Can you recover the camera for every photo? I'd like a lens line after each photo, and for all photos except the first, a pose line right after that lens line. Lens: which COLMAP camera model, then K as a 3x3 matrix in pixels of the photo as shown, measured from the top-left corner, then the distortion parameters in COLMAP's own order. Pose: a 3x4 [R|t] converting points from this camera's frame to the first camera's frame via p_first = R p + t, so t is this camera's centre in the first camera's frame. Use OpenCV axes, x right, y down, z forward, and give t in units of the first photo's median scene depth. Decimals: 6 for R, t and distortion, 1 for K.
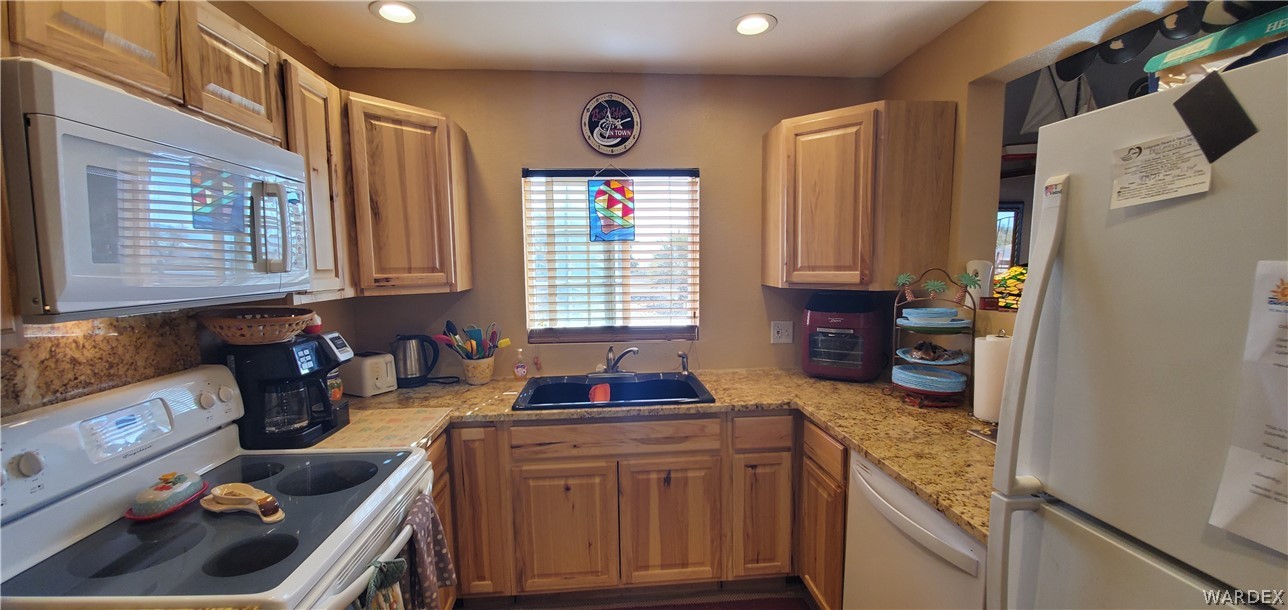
lens RADIAL K [[506.9, 0, 644.2], [0, 506.9, 306.4], [0, 0, 1]] dist [-0.006358, -0.000226]
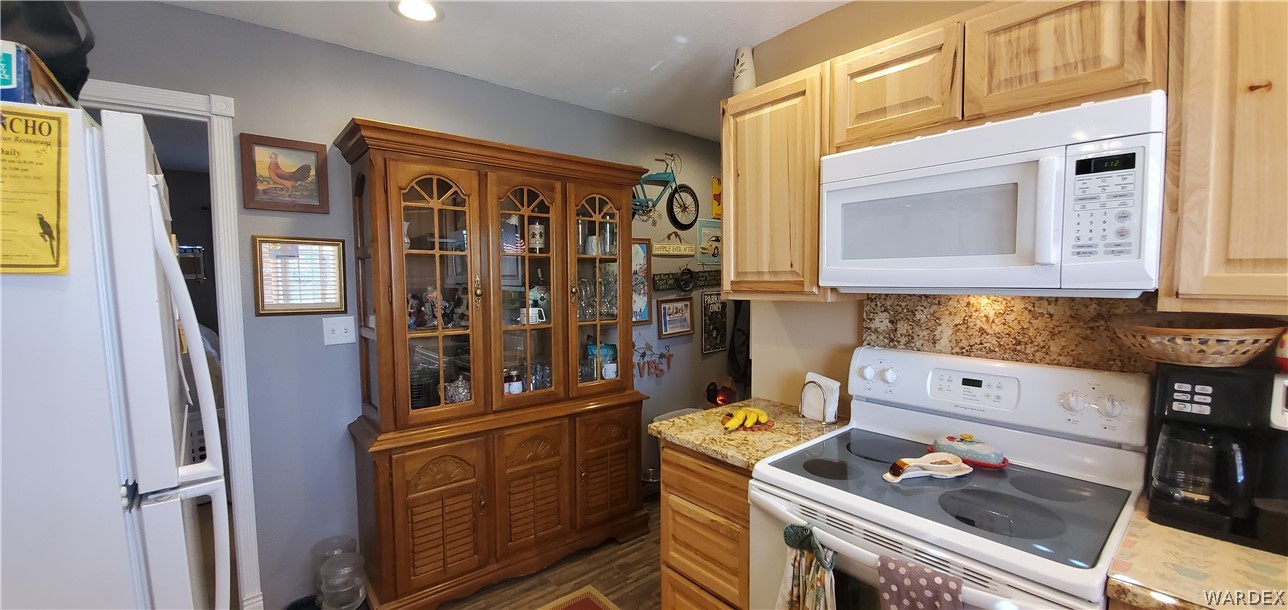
lens RADIAL K [[506.9, 0, 646.9], [0, 506.9, 309.8], [0, 0, 1]] dist [-0.006358, -0.000226]
pose [[-0.812694, 0.051148, -0.580442, 0.354380], [-0.037006, 0.989599, 0.139016, -0.096375], [0.581515, 0.134457, -0.802348, 1.500363]]
